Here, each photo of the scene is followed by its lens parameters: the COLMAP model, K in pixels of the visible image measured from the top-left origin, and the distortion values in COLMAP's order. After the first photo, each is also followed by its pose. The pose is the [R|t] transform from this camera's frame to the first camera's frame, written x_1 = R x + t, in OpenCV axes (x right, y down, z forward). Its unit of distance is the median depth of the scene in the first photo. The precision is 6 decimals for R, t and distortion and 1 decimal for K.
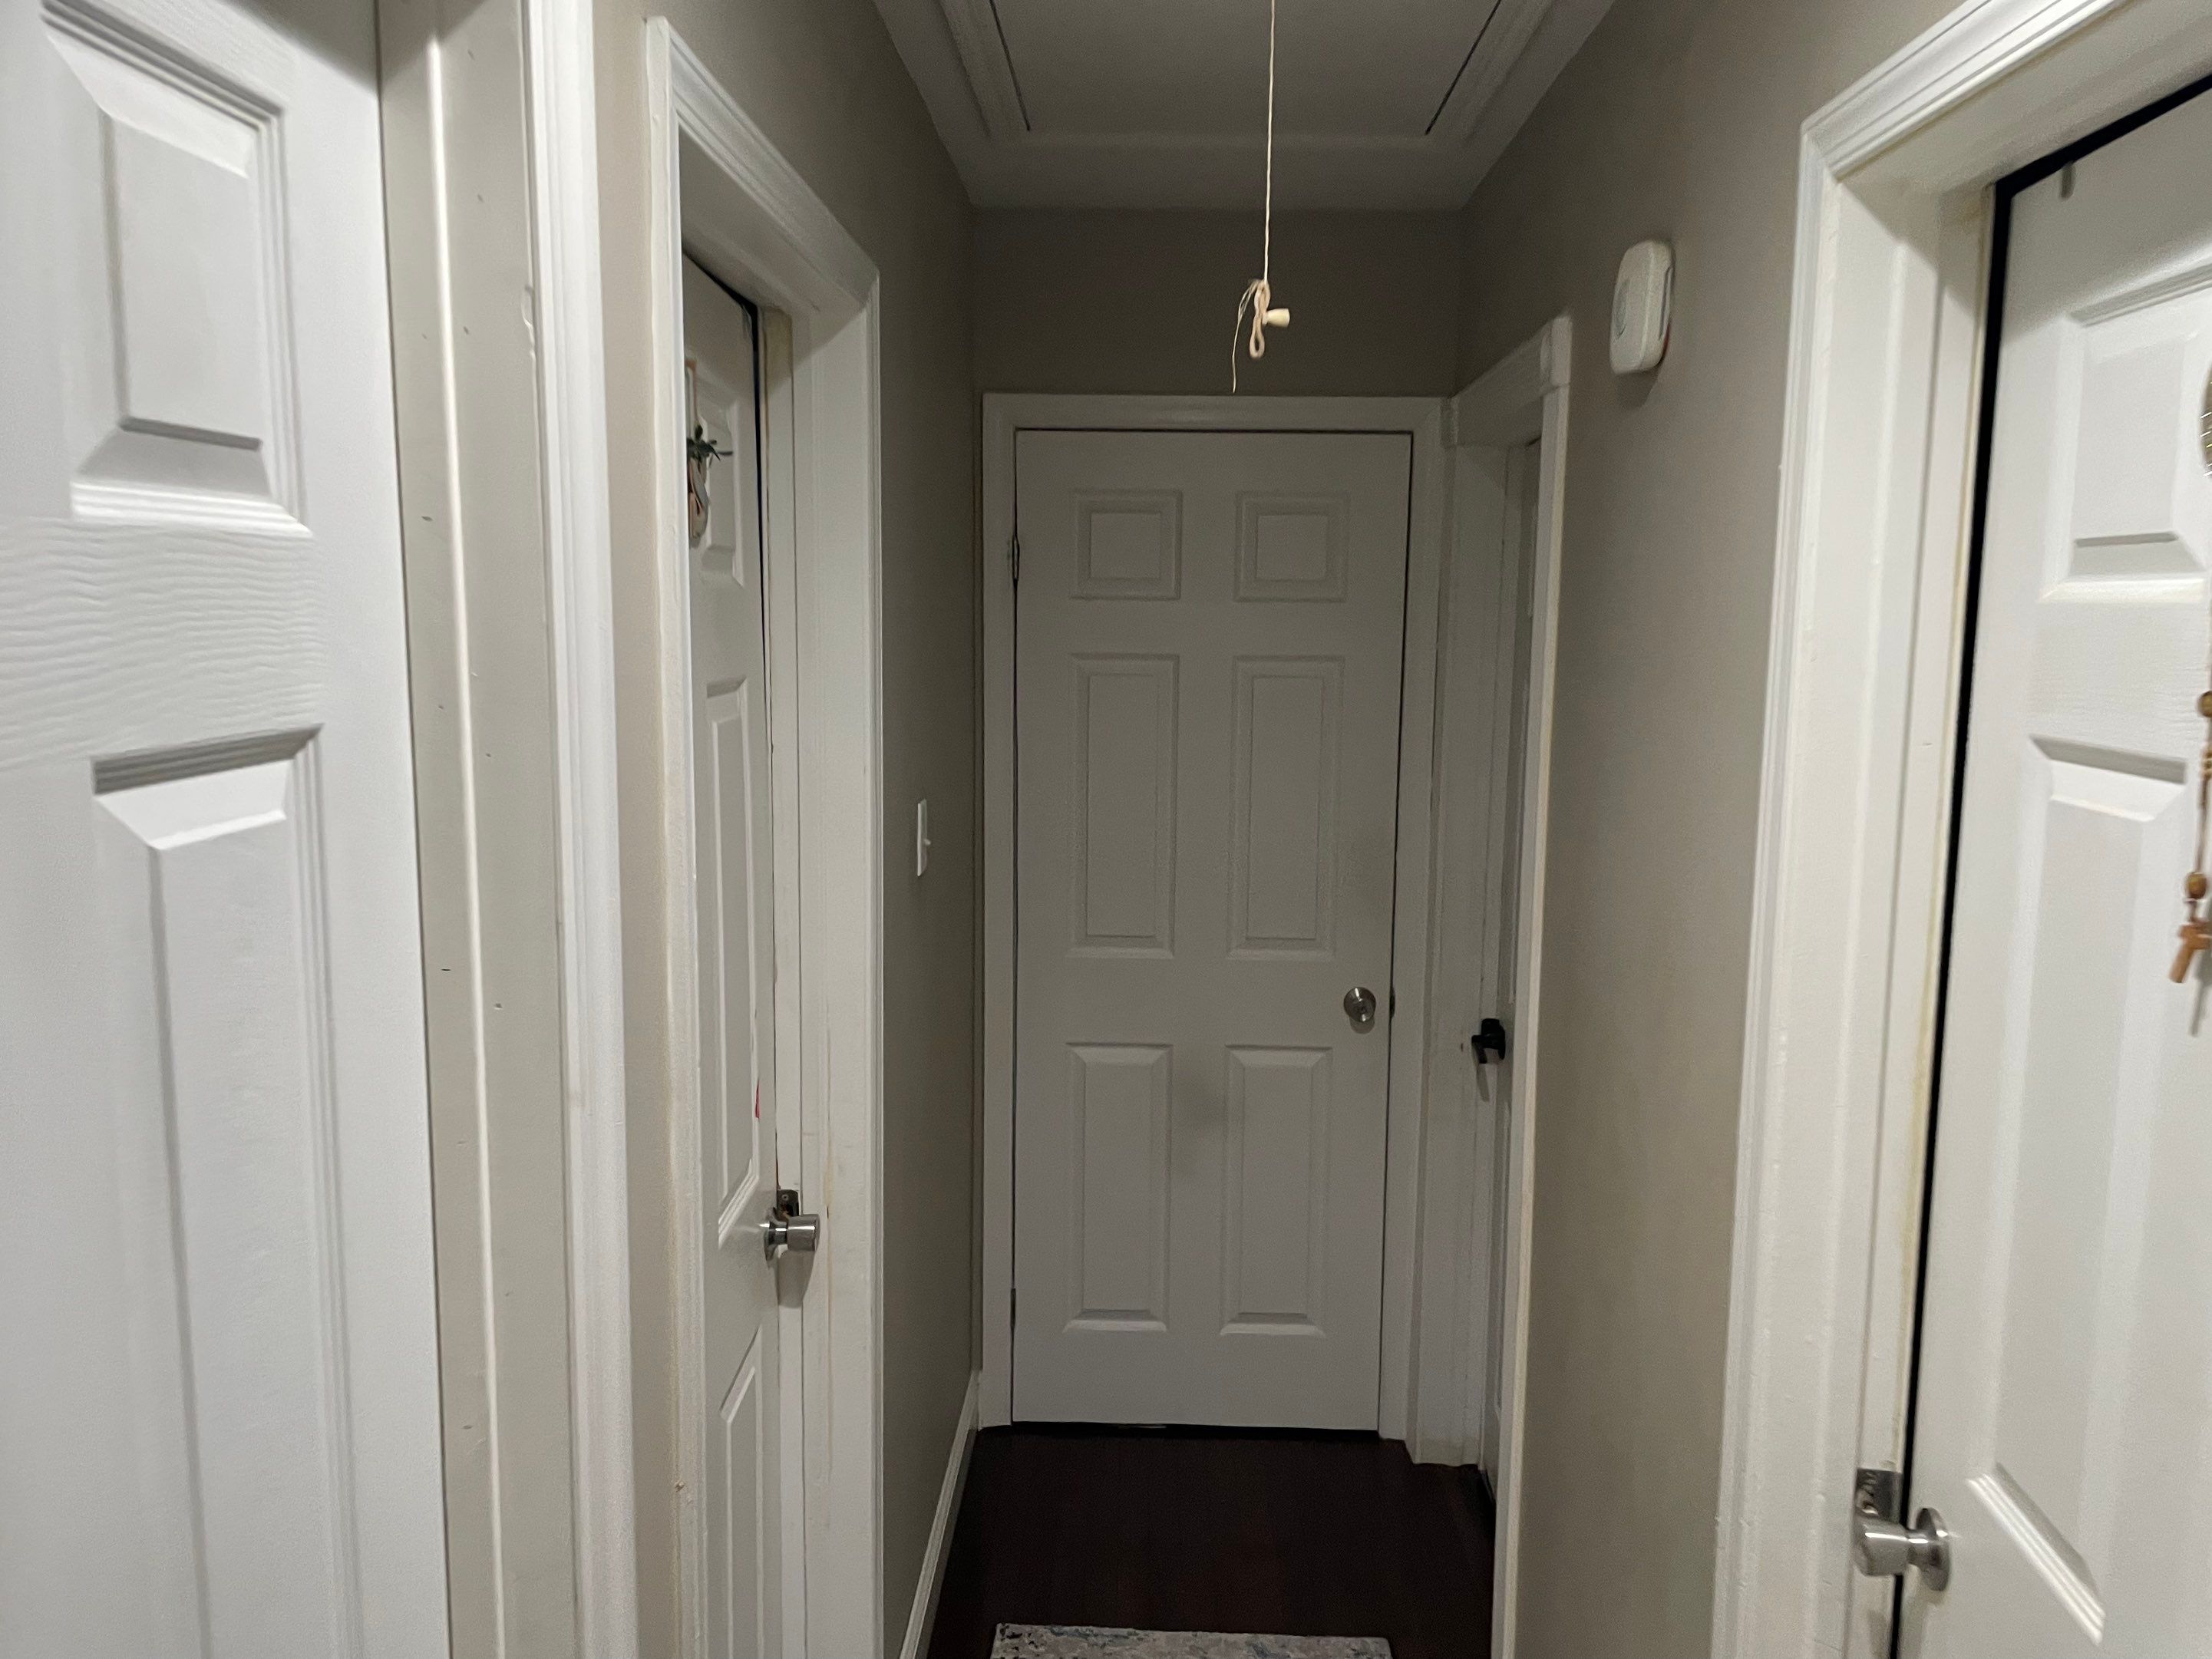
lens RADIAL K [[1656.7, 0, 1115.6], [0, 1656.7, 842.3], [0, 0, 1]] dist [0.088363, -0.112837]
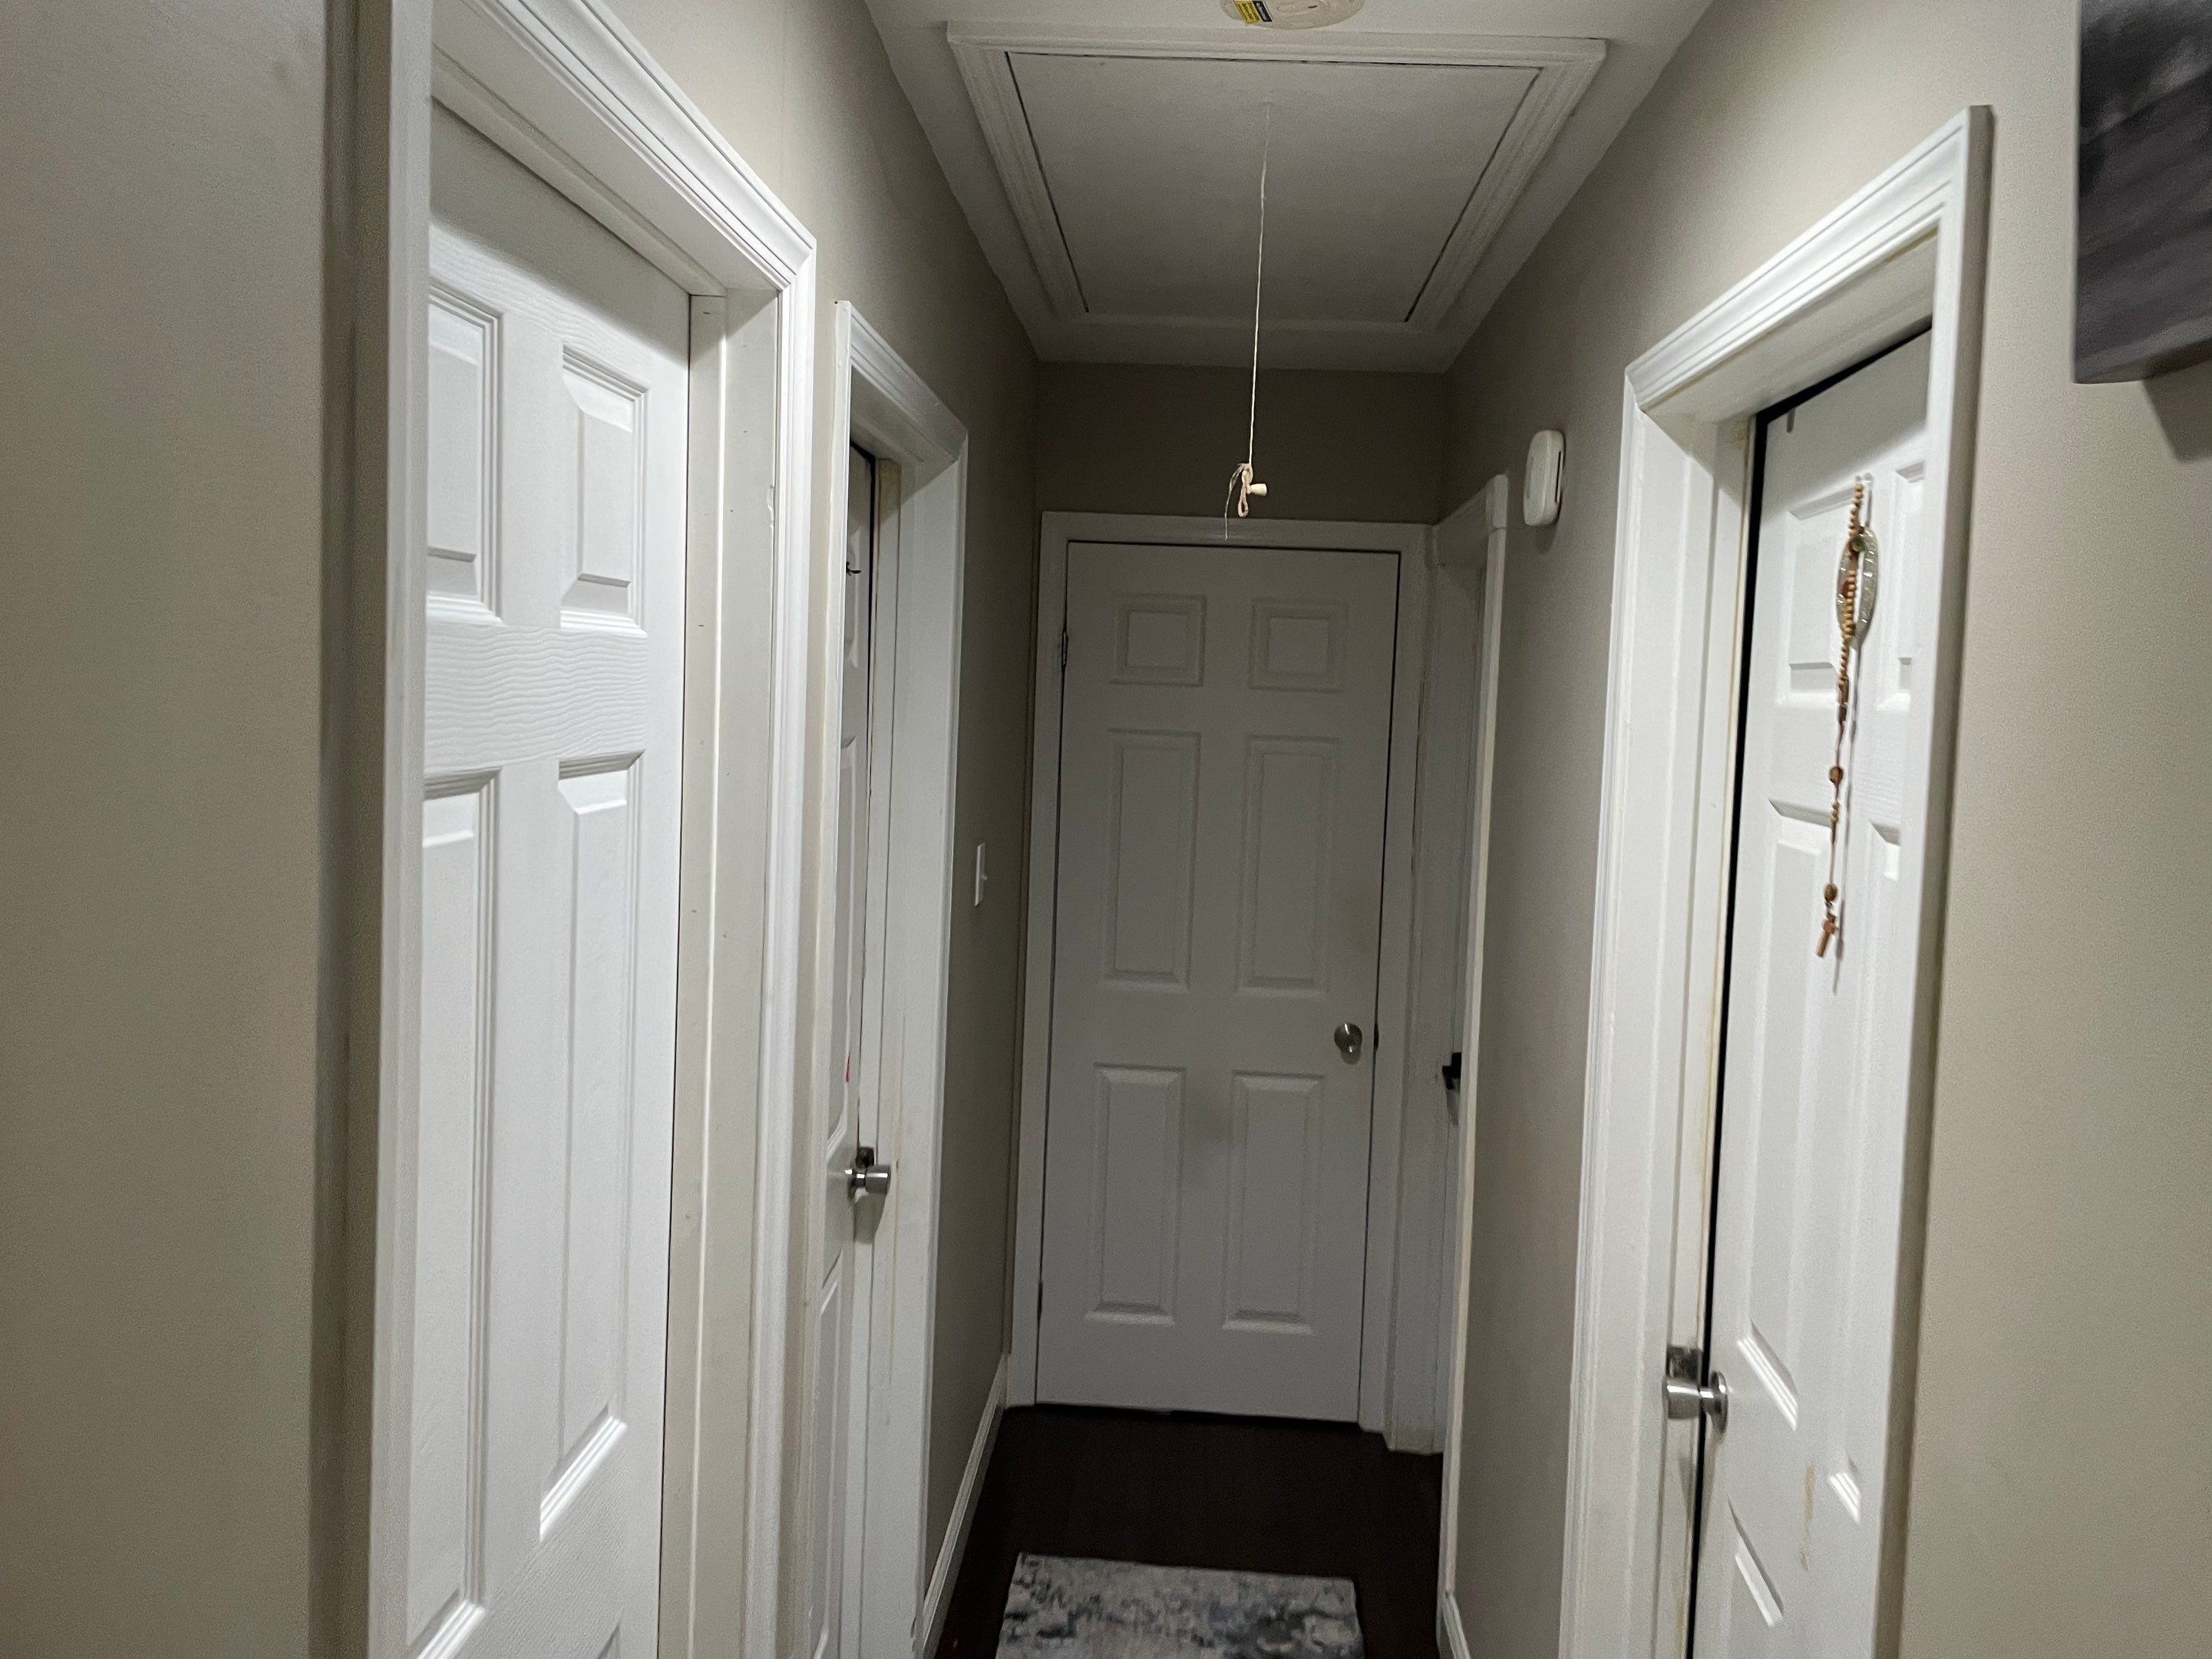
lens RADIAL K [[1656.7, 0, 1091.9], [0, 1656.7, 842.5], [0, 0, 1]] dist [0.088363, -0.112837]
pose [[0.998768, 0.031048, -0.038716, 0.015140], [-0.032890, 0.998310, -0.047901, 0.038216], [0.037163, 0.049115, 0.998101, -0.276572]]
